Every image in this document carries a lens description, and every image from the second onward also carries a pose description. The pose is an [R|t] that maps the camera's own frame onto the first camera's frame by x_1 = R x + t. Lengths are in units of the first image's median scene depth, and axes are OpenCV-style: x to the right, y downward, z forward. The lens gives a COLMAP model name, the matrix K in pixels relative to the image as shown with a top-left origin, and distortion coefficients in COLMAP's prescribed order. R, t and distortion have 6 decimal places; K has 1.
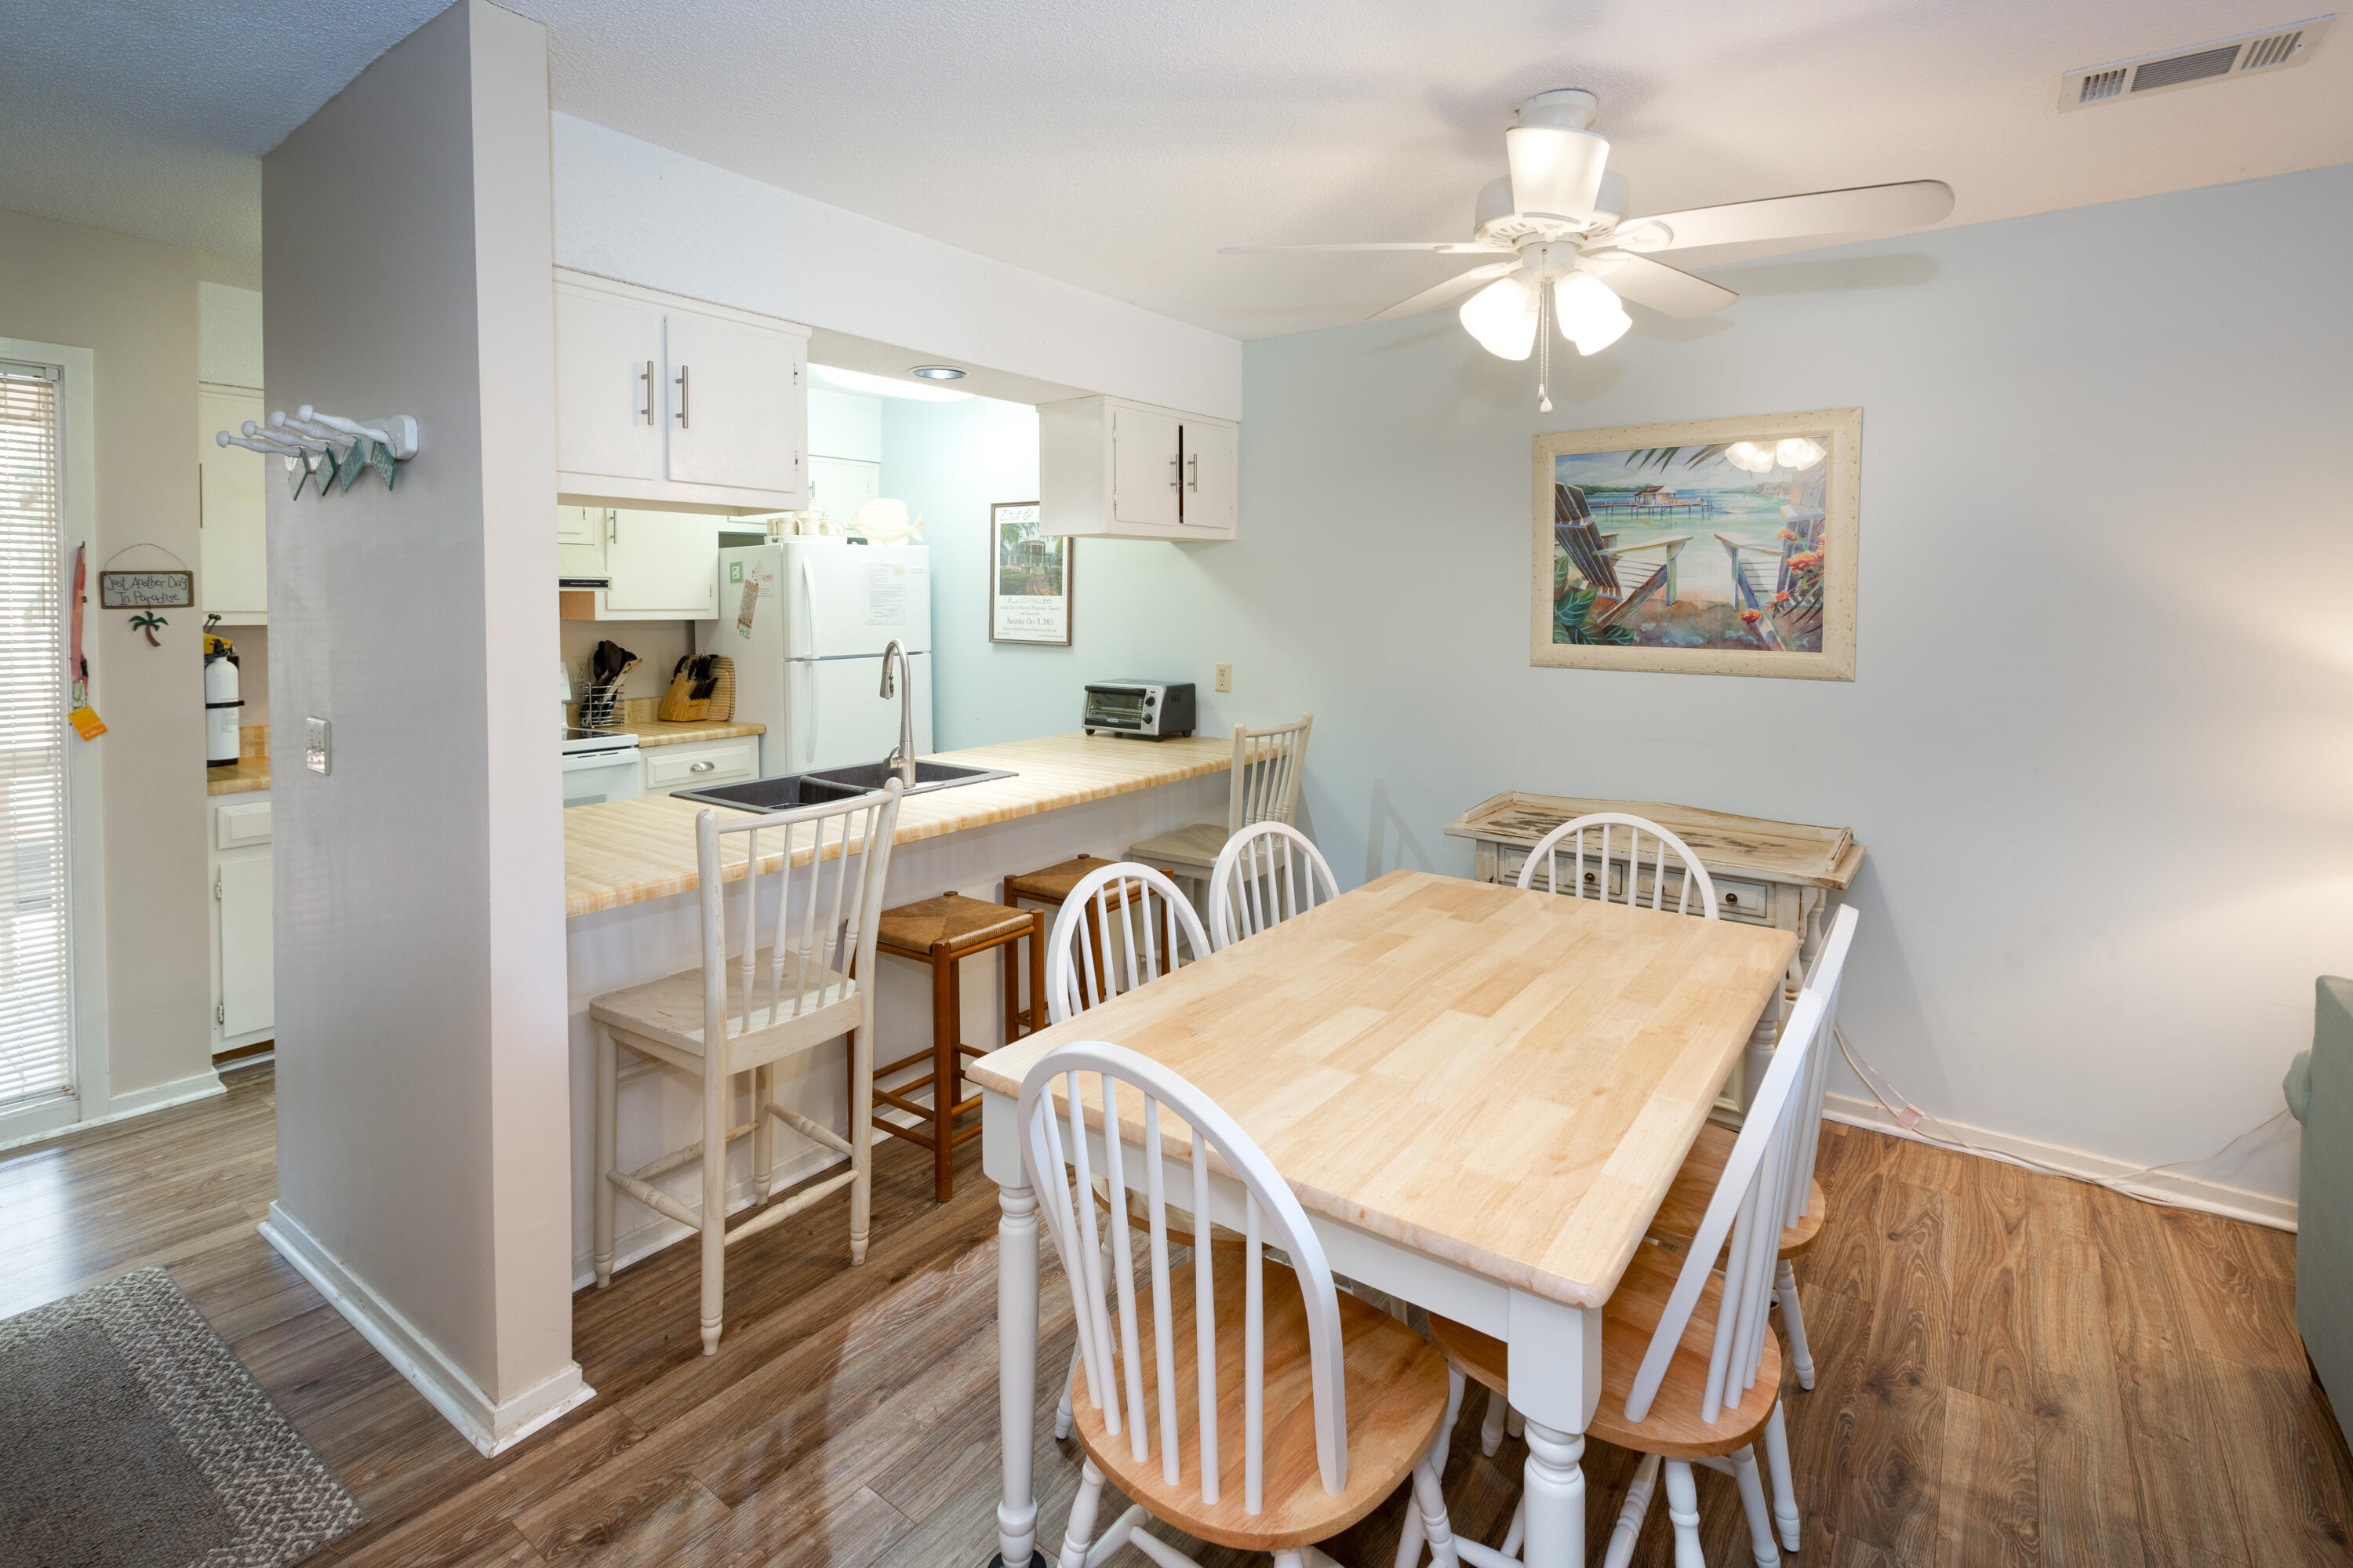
lens RADIAL K [[1104.1, 0, 1183.3], [0, 1104.1, 620.4], [0, 0, 1]] dist [0.000112, -0.001034]
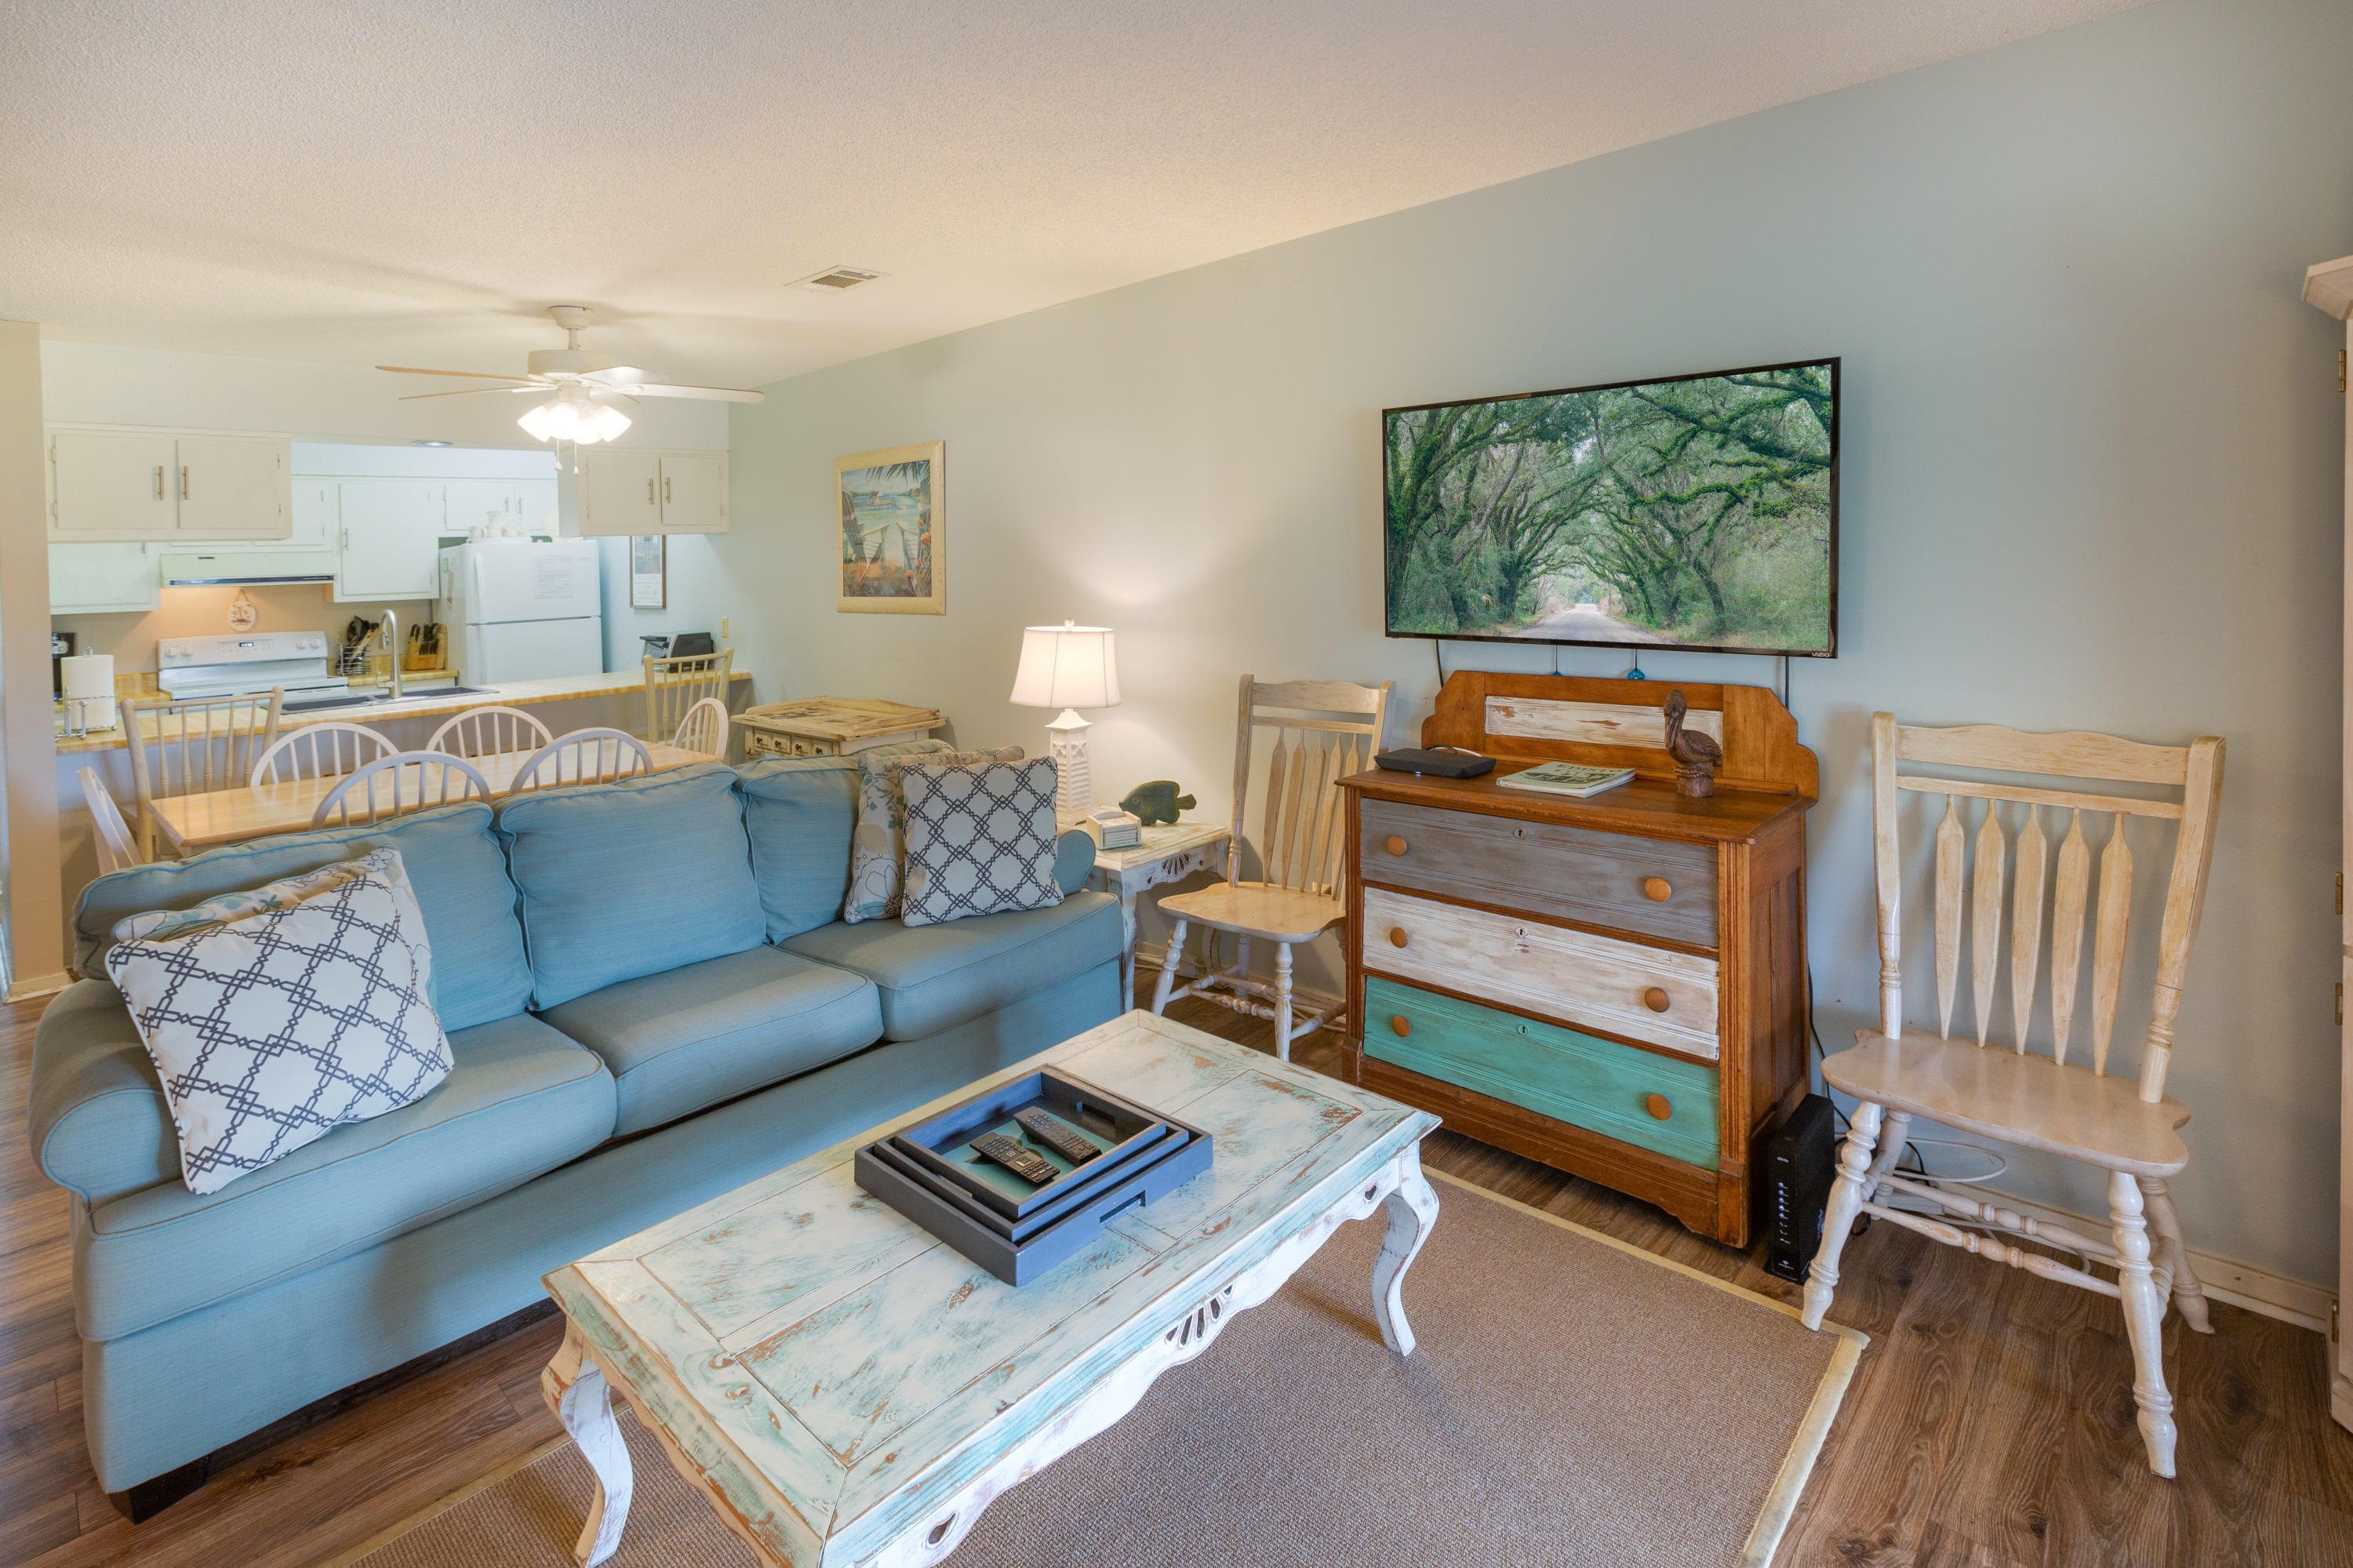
lens RADIAL K [[1104.1, 0, 1193.7], [0, 1104.1, 563.6], [0, 0, 1]] dist [0.000112, -0.001034]
pose [[0.993811, -0.037186, -0.104672, 1.003965], [0.035602, 0.999222, -0.016958, 0.018916], [0.105221, 0.013127, 0.994362, -0.460408]]
